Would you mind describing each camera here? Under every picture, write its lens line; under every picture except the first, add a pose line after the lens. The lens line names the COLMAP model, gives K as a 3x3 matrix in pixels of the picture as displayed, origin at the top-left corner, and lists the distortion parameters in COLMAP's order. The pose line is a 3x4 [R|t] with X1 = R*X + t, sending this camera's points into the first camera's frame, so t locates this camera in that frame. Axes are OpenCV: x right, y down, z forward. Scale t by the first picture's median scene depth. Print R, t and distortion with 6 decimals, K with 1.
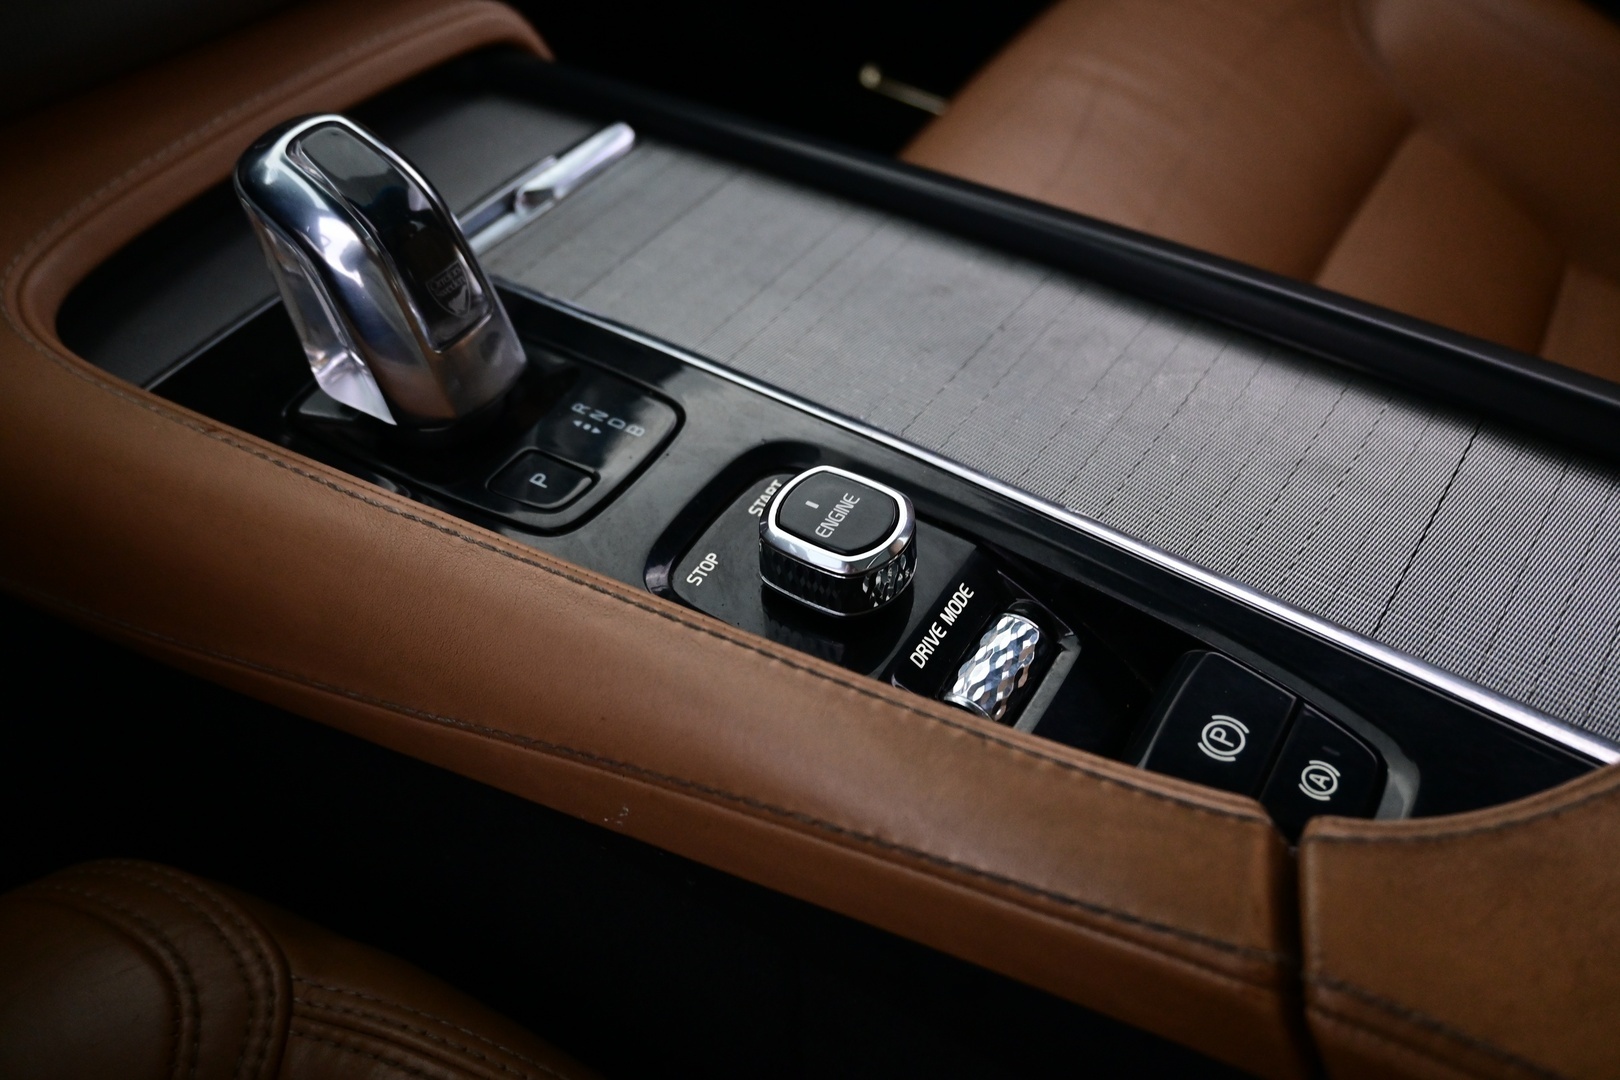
lens RADIAL K [[1368.4, 0, 810.0], [0, 1368.4, 540.0], [0, 0, 1]] dist [-0.009112, -0.010471]
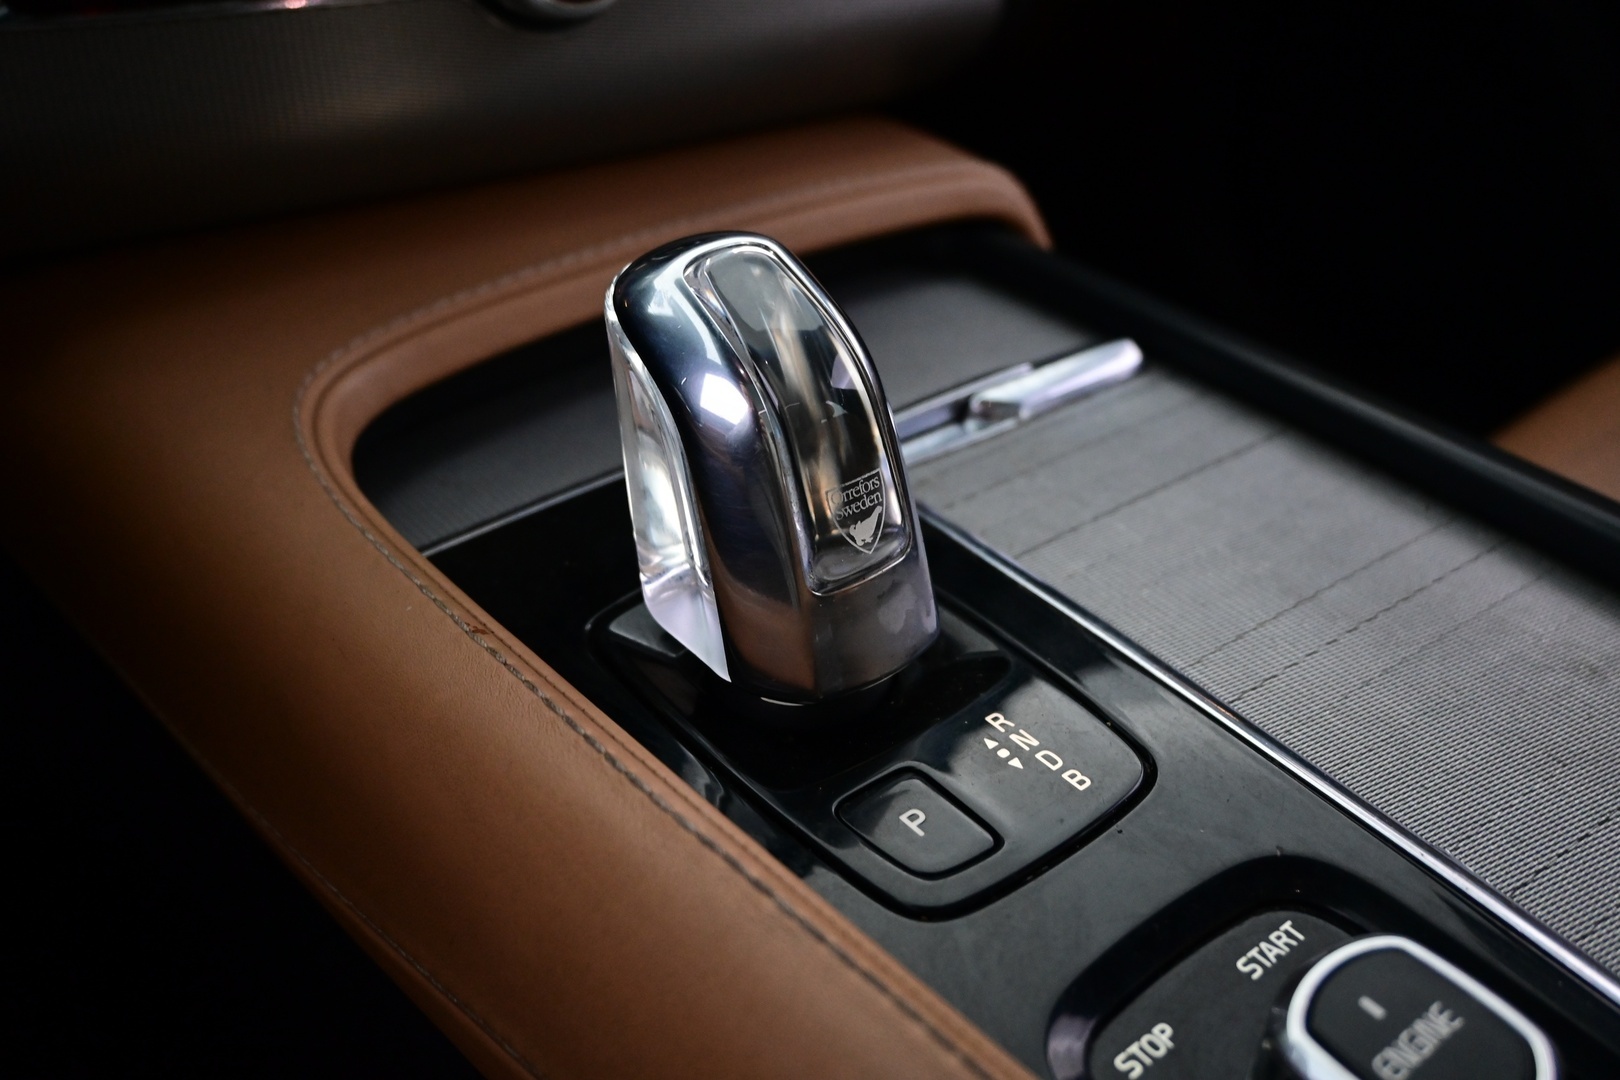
lens RADIAL K [[1494.9, 0, 810.0], [0, 1494.9, 540.0], [0, 0, 1]] dist [-0.204637, -0.002847]
pose [[0.940492, 0.212246, -0.265379, -0.084016], [-0.256519, 0.955633, -0.144791, -0.054034], [0.222874, 0.204249, 0.953210, 0.288078]]
